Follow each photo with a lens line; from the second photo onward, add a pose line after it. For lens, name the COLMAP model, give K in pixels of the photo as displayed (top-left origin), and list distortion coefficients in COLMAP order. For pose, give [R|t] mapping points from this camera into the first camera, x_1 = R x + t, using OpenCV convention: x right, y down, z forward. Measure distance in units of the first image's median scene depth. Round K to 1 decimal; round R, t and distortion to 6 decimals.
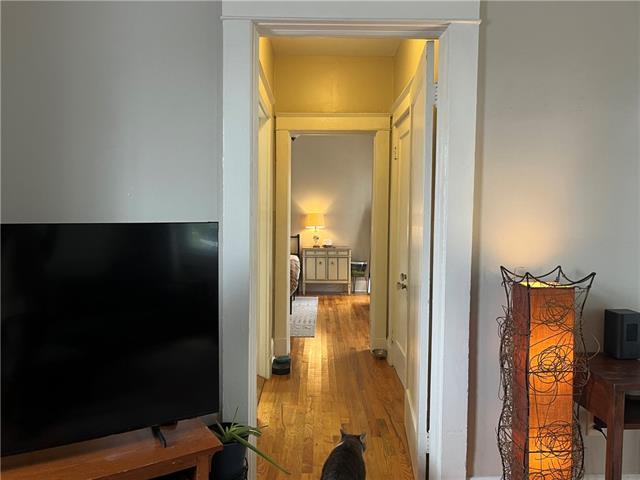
lens RADIAL K [[482.6, 0, 320.5], [0, 482.6, 241.5], [0, 0, 1]] dist [0.036567, -0.043554]
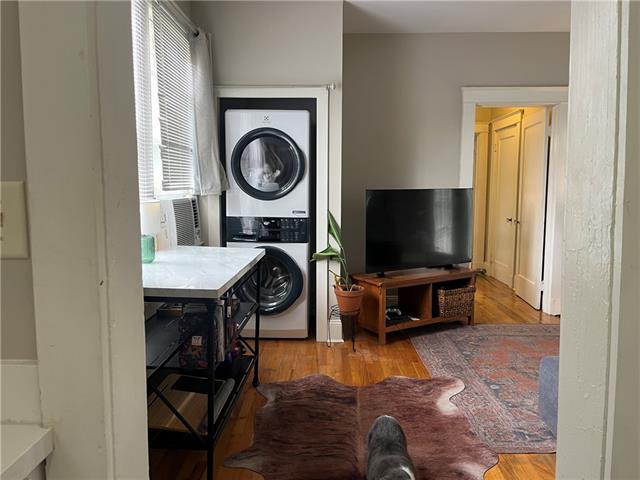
lens RADIAL K [[482.6, 0, 321.9], [0, 482.6, 242.9], [0, 0, 1]] dist [0.036567, -0.043554]
pose [[0.999715, 0.008663, -0.022238, -0.820984], [-0.007412, 0.998418, 0.055730, 0.106633], [0.022686, -0.055550, 0.998198, -1.401148]]
